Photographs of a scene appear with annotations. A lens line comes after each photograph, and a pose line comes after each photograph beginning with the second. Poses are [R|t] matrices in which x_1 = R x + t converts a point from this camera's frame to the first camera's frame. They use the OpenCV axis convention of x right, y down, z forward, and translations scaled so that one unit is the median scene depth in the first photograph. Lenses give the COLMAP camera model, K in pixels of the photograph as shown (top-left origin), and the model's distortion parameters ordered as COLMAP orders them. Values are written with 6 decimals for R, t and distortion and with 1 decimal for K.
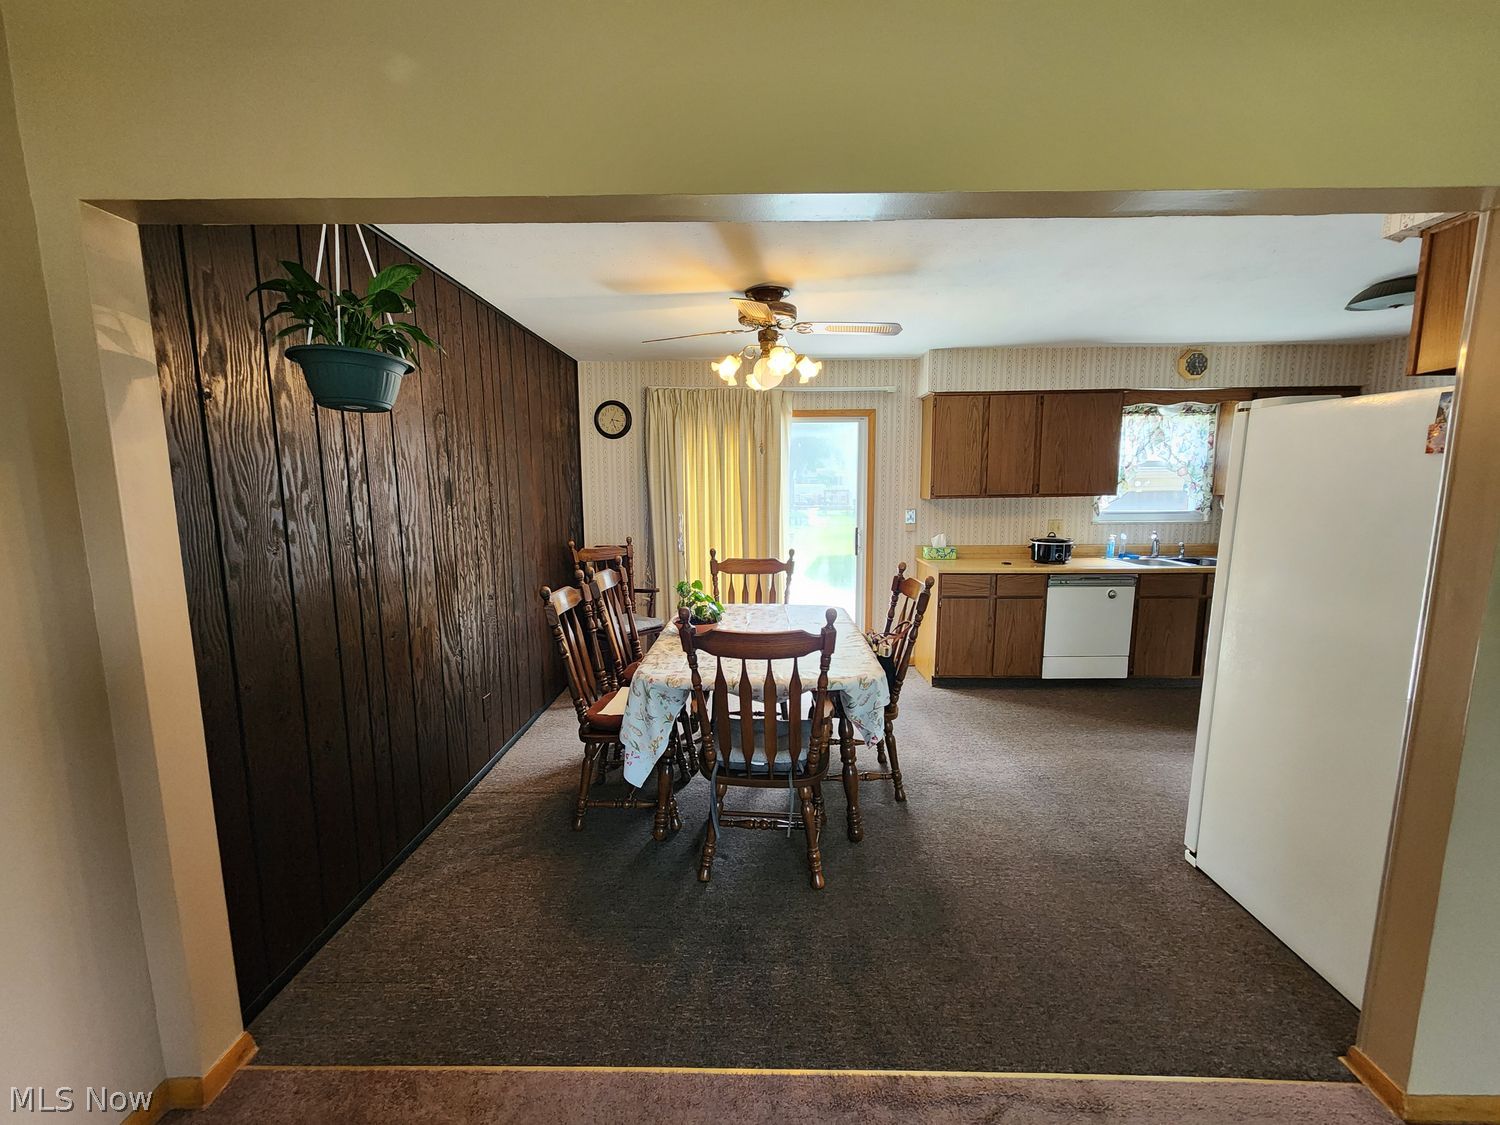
lens RADIAL K [[615.3, 0, 746.6], [0, 615.3, 566.9], [0, 0, 1]] dist [0.003090, -0.000068]
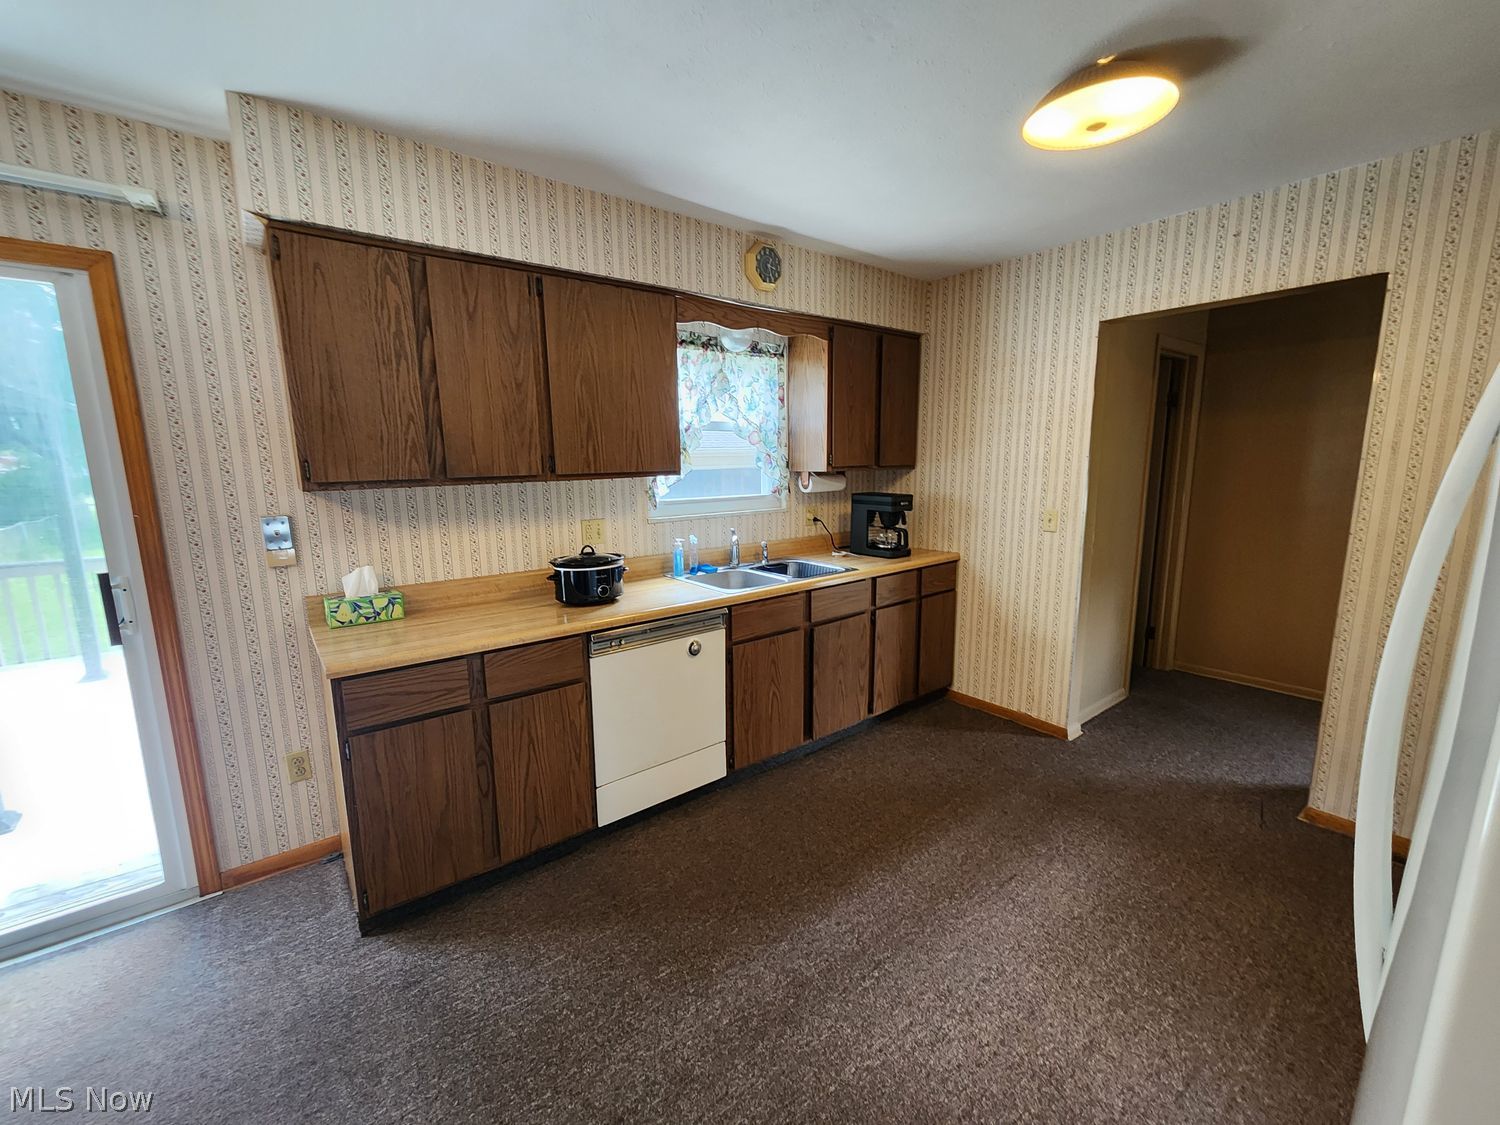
lens RADIAL K [[615.3, 0, 746.6], [0, 615.3, 566.9], [0, 0, 1]] dist [0.003090, -0.000068]
pose [[0.769784, -0.112071, 0.628390, 0.262257], [0.090888, 0.993680, 0.065880, -0.060551], [-0.631801, 0.006400, 0.775104, 0.493187]]
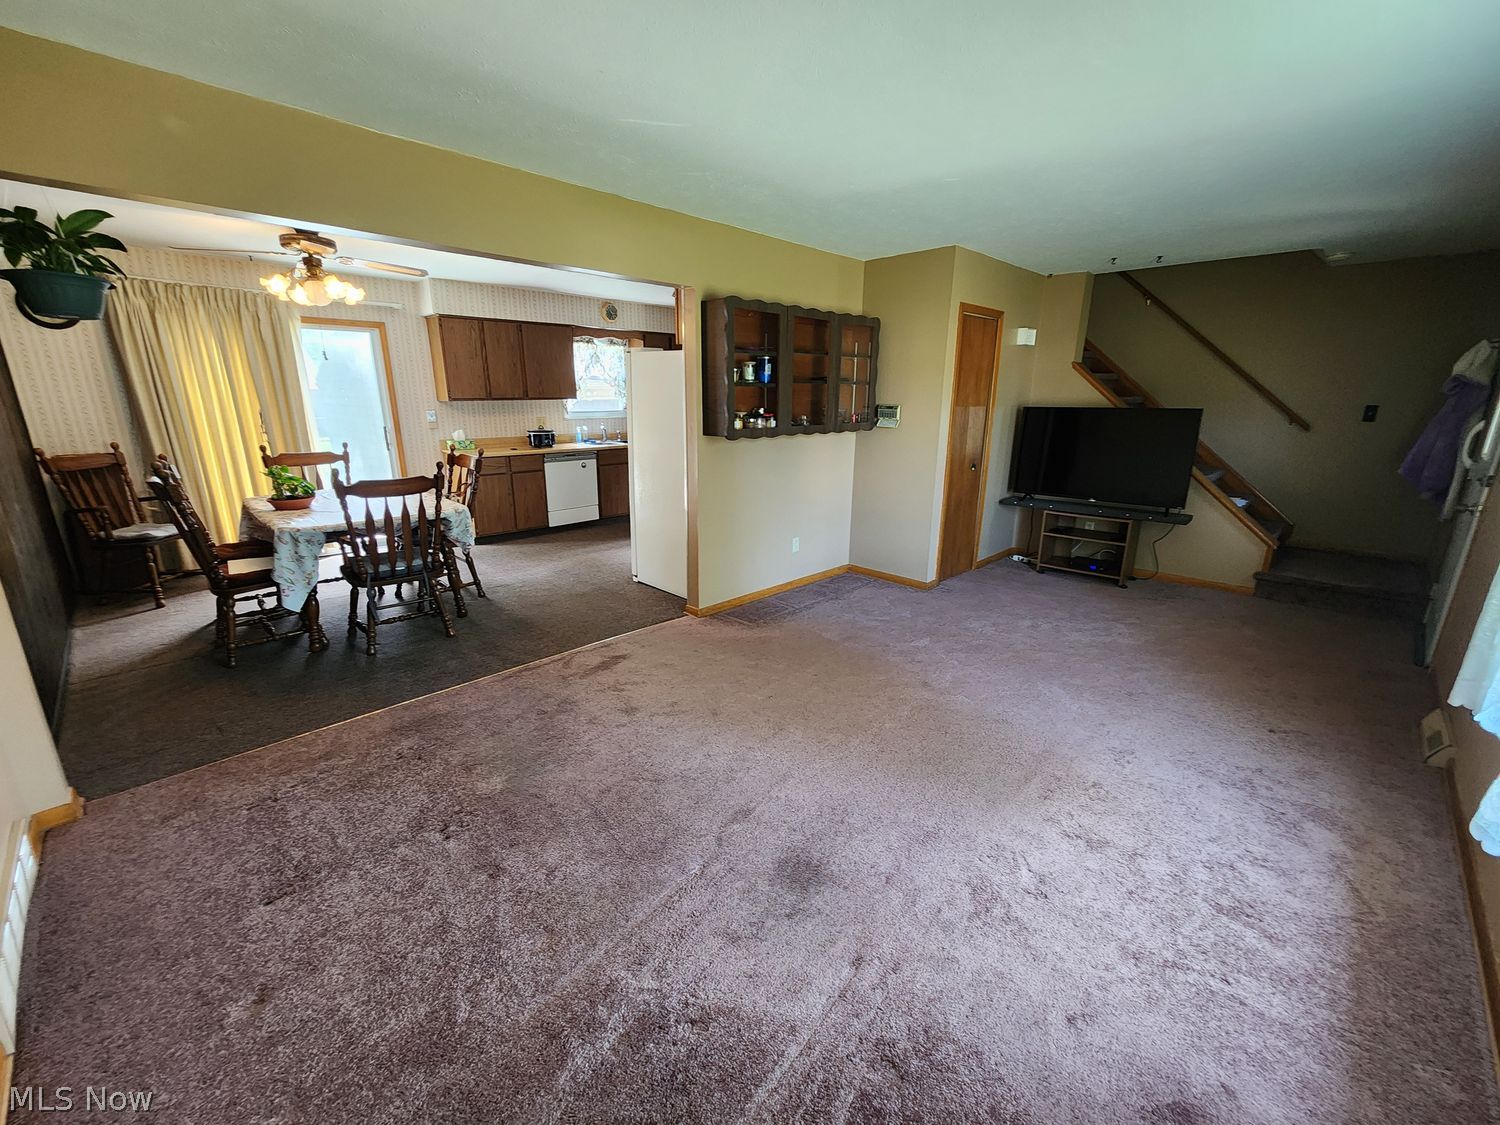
lens RADIAL K [[615.3, 0, 746.6], [0, 615.3, 566.9], [0, 0, 1]] dist [0.003090, -0.000068]
pose [[0.693741, -0.185061, 0.696043, -0.224304], [0.087497, 0.980922, 0.173596, 0.059026], [-0.714890, -0.059529, 0.696698, -0.350697]]
